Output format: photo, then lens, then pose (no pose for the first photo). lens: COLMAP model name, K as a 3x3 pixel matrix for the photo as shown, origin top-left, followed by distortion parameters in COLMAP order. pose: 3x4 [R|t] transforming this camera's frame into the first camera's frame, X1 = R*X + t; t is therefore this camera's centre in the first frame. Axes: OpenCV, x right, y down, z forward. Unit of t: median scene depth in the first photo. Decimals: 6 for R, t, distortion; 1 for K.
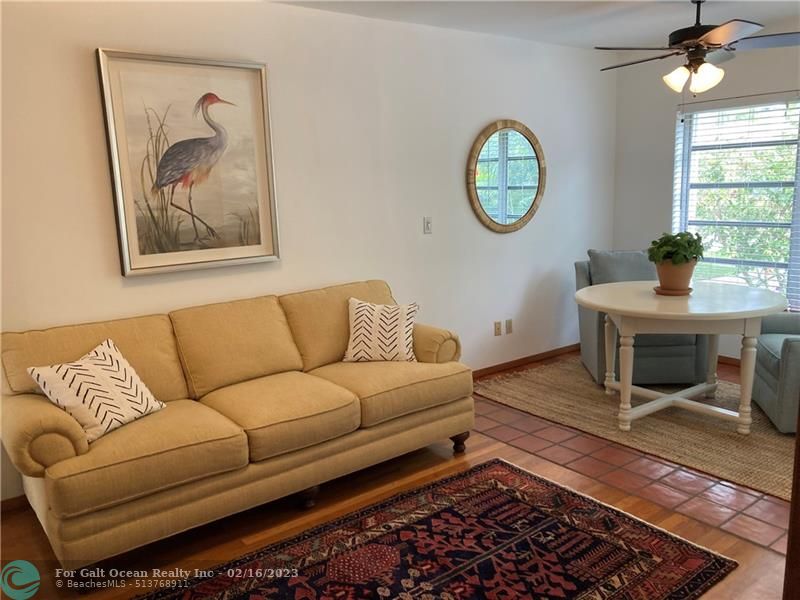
lens RADIAL K [[655.5, 0, 400.0], [0, 655.5, 300.0], [0, 0, 1]] dist [0.004905, 0.013709]
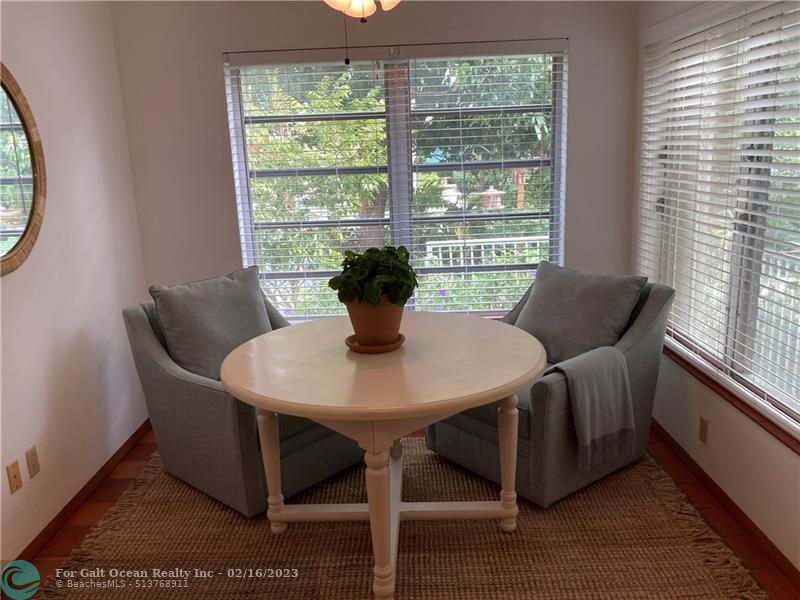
lens RADIAL K [[655.5, 0, 400.0], [0, 655.5, 300.0], [0, 0, 1]] dist [0.004905, 0.013709]
pose [[0.601844, -0.166820, 0.780996, -0.035454], [0.151409, 0.984038, 0.093512, -0.086339], [-0.784130, 0.061970, 0.617495, 0.472415]]
